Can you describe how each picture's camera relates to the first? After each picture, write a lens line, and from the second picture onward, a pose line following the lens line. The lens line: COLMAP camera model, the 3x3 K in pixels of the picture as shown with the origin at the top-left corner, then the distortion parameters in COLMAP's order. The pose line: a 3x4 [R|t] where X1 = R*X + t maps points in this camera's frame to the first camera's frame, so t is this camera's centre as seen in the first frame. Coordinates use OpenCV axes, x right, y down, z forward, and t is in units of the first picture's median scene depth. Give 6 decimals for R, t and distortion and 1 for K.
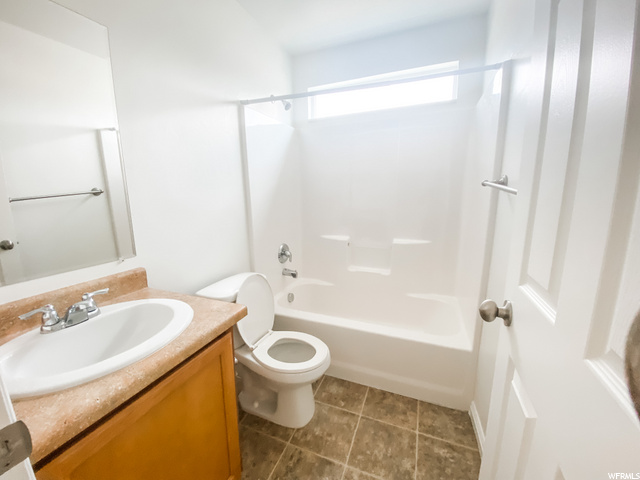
lens RADIAL K [[257.7, 0, 318.7], [0, 257.7, 240.4], [0, 0, 1]] dist [-0.016768, -0.001084]
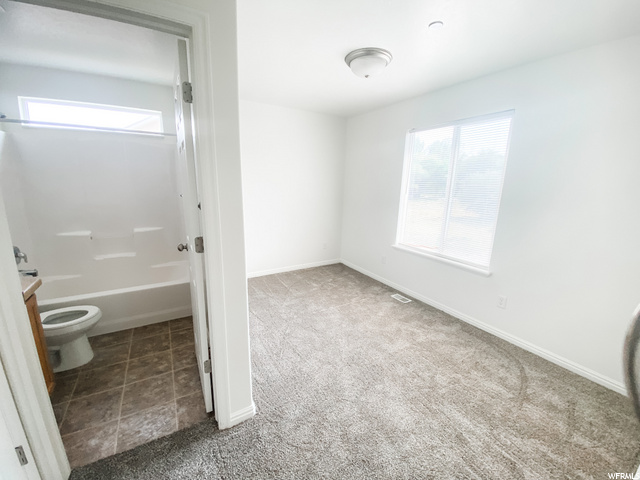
lens RADIAL K [[257.7, 0, 316.1], [0, 257.7, 231.8], [0, 0, 1]] dist [-0.016768, -0.001084]
pose [[0.601273, -0.130807, 0.788264, -0.265035], [0.116519, 0.990318, 0.075458, 0.028233], [-0.790502, 0.046477, 0.610693, -0.790411]]
